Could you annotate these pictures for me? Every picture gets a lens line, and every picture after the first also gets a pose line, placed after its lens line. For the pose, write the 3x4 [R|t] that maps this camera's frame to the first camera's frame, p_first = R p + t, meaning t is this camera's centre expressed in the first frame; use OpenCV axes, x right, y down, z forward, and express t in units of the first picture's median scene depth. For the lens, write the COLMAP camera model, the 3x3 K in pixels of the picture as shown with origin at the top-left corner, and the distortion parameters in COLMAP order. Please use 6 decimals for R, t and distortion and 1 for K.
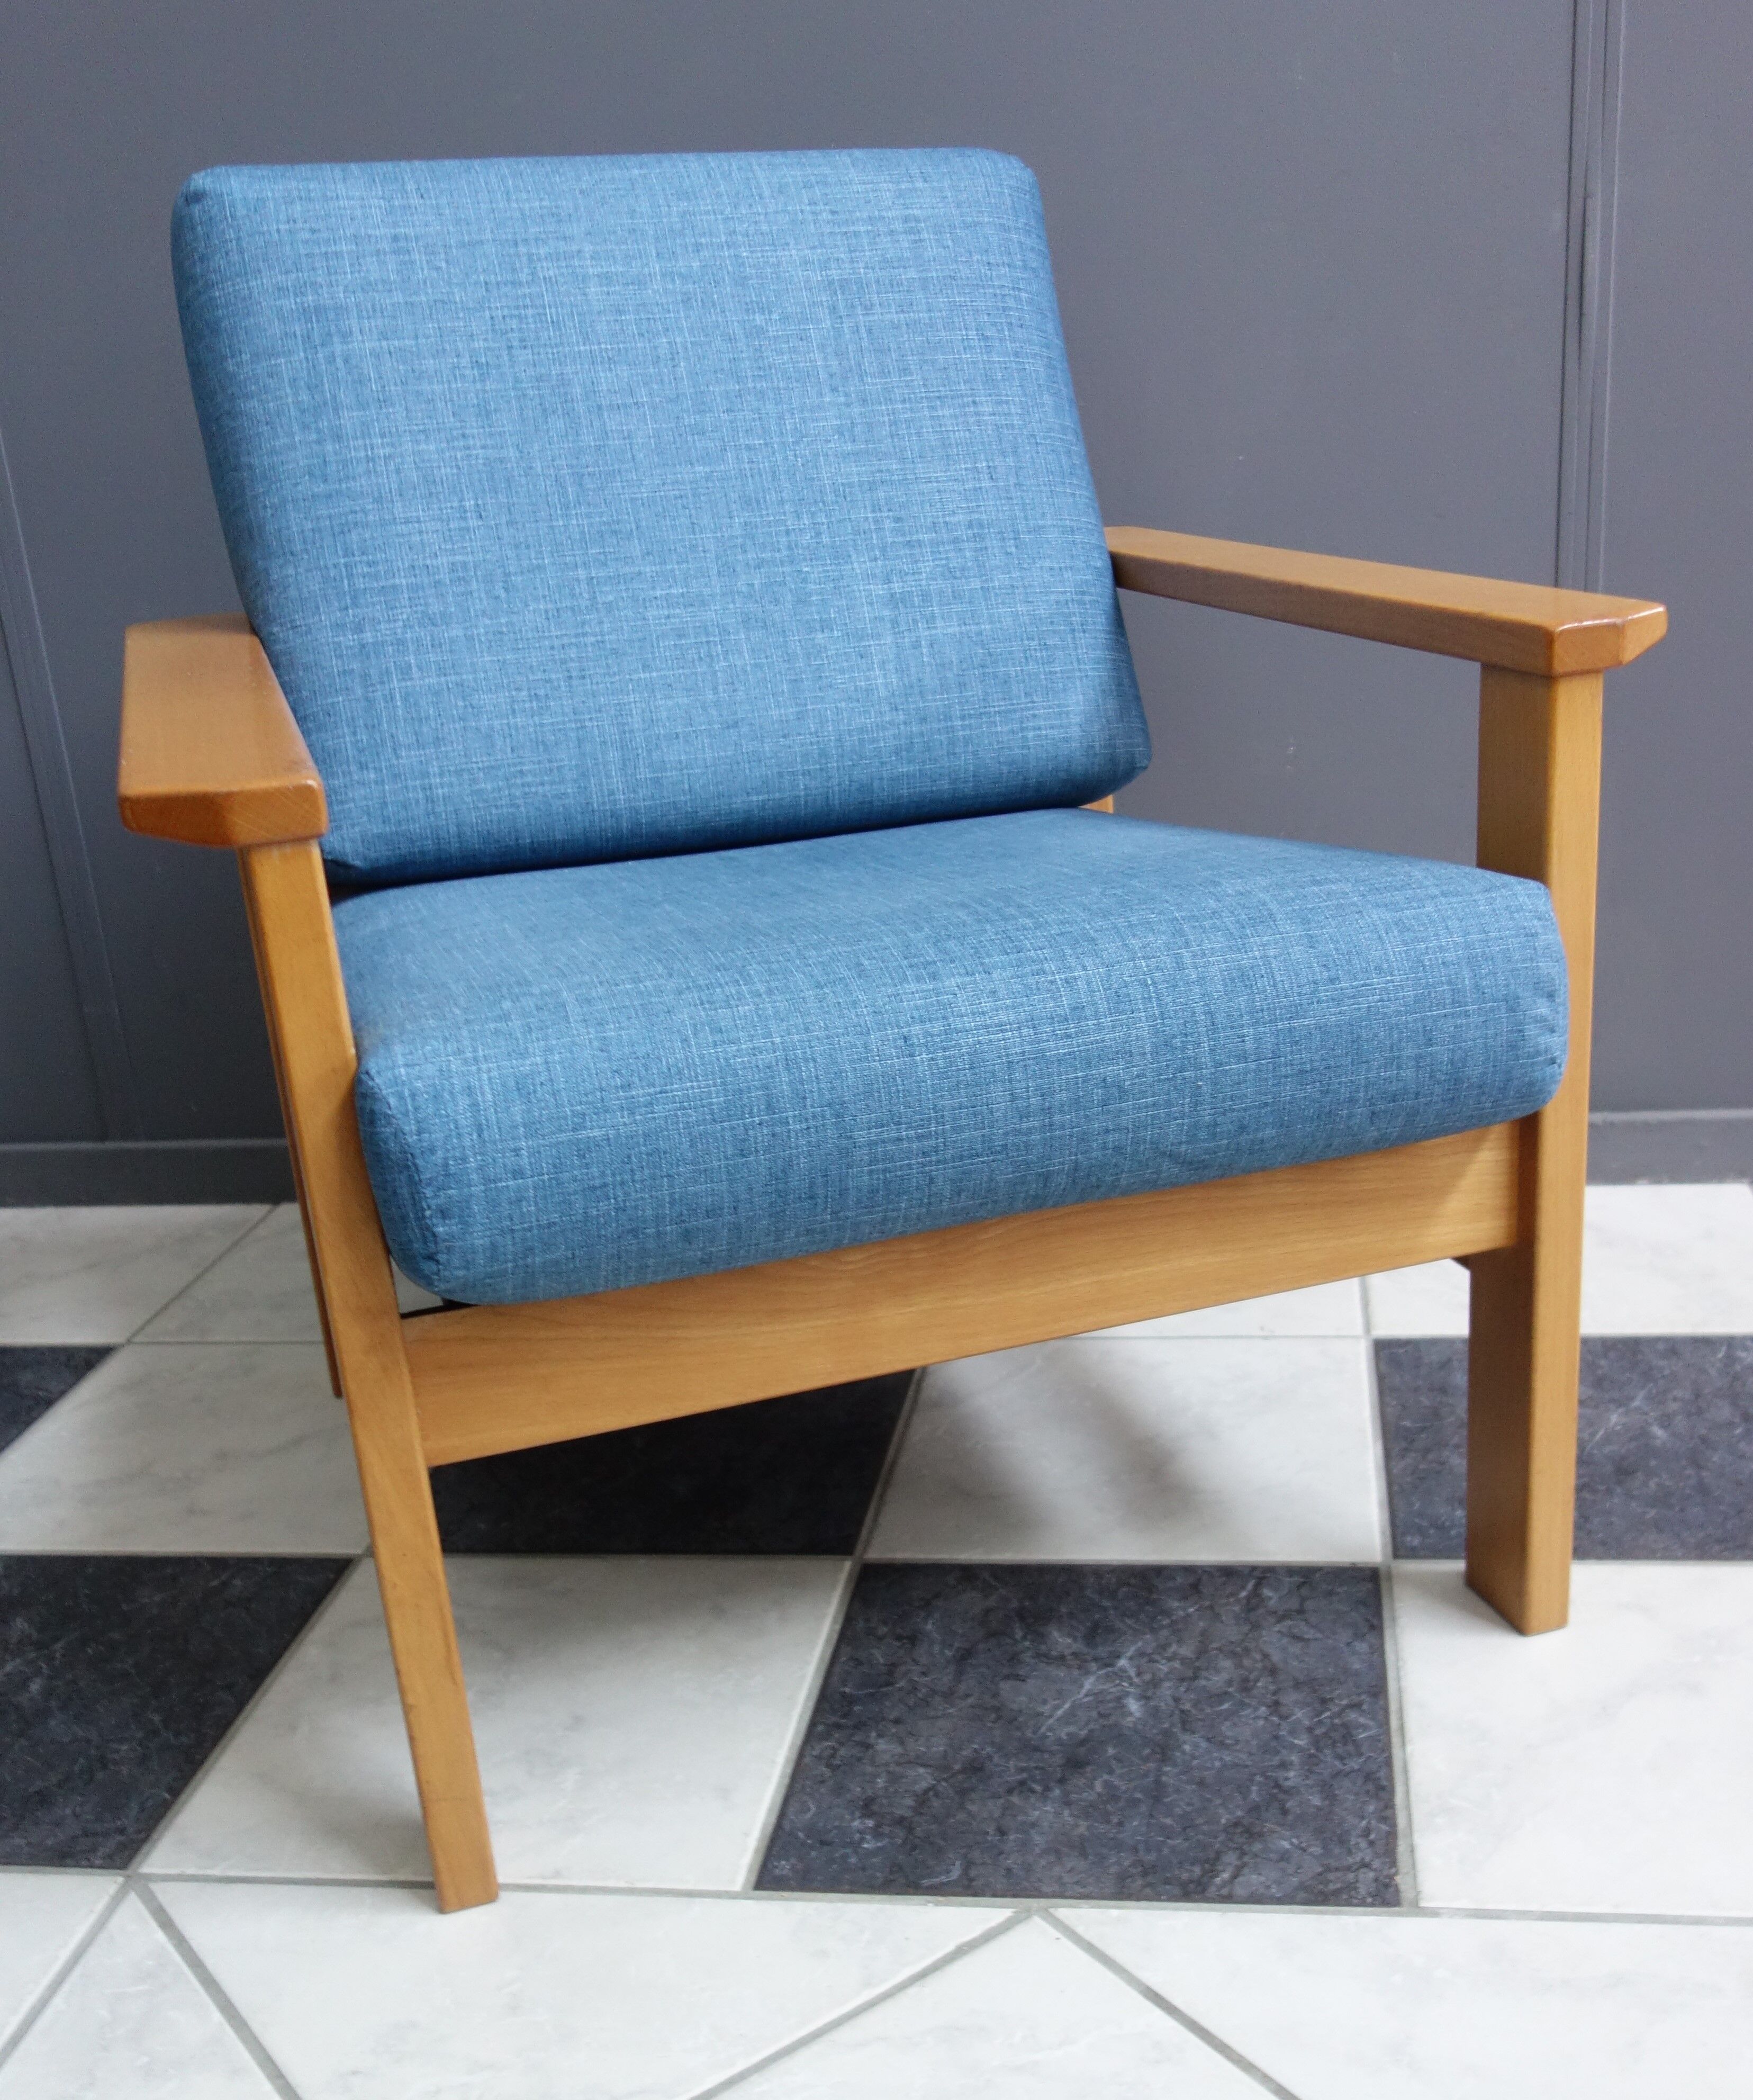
lens RADIAL K [[2281.0, 0, 935.4], [0, 2281.0, 1233.6], [0, 0, 1]] dist [-0.000654, 0.000000]
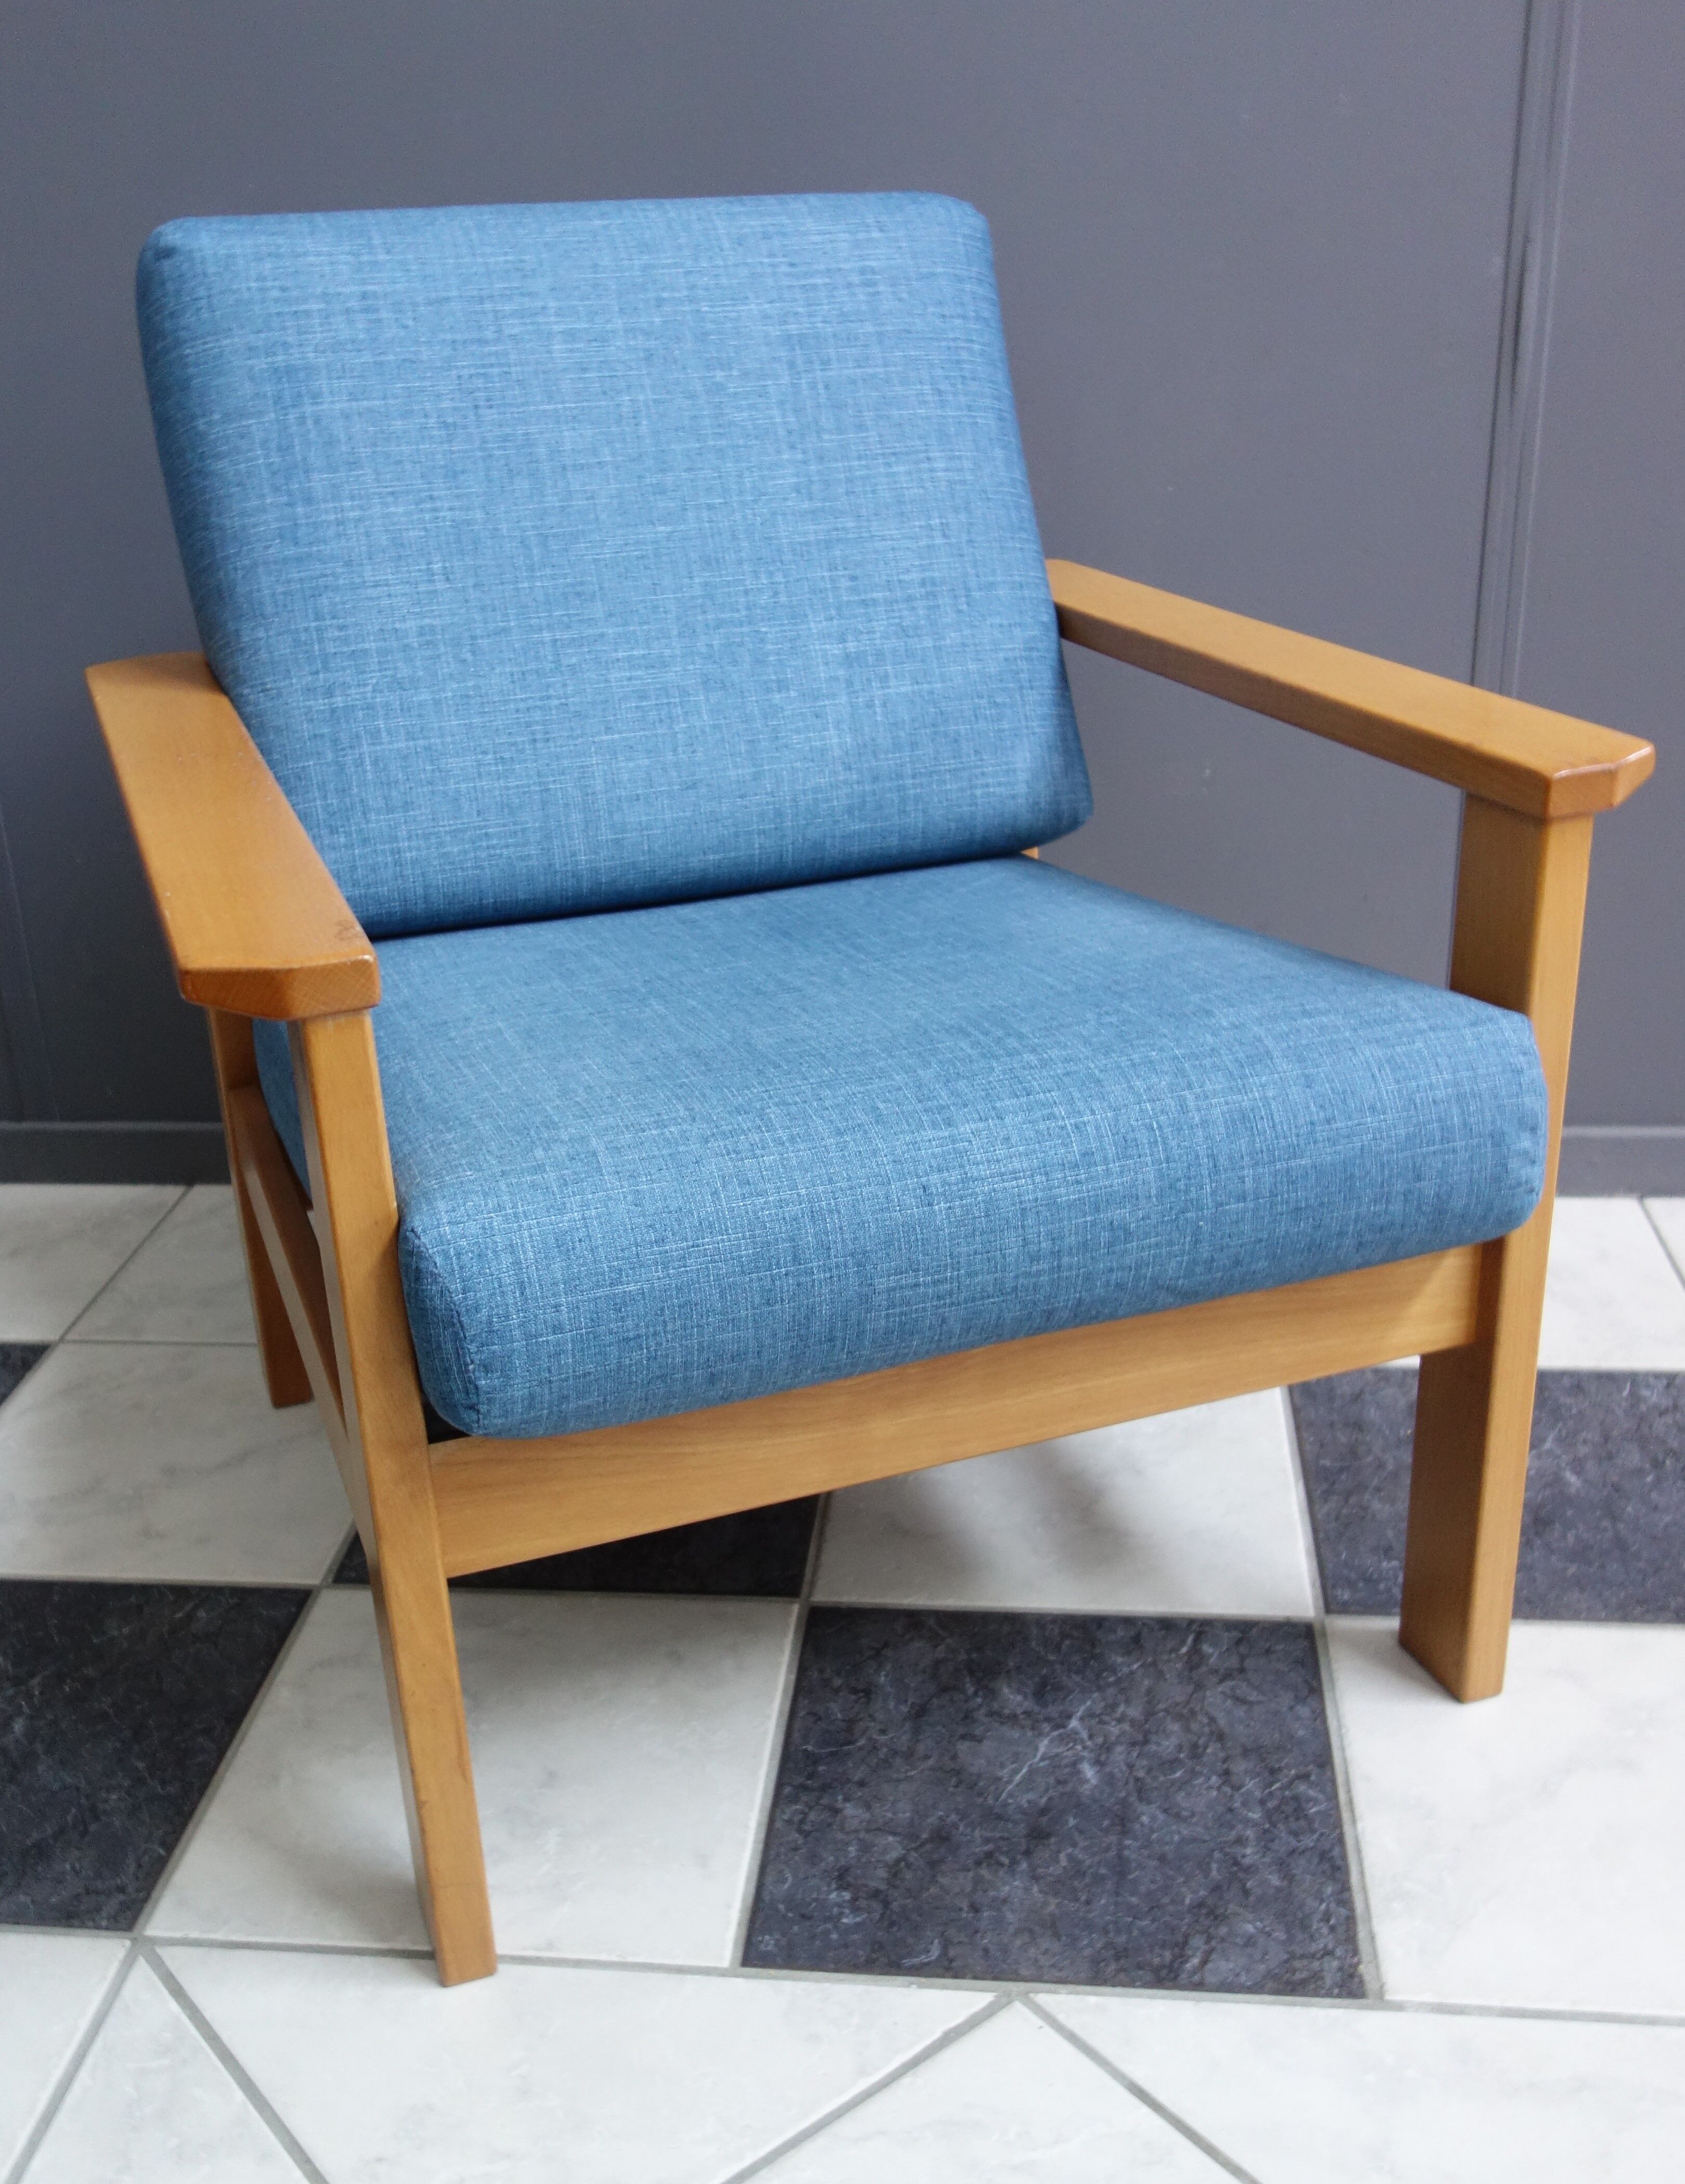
lens RADIAL K [[2240.3, 0, 745.4], [0, 2240.3, 1191.3], [0, 0, 1]] dist [0.001478, 0.000000]
pose [[0.999877, 0.012361, 0.009665, -0.079373], [-0.012837, 0.998622, 0.050881, -0.102897], [-0.009023, -0.050999, 0.998658, -0.006790]]
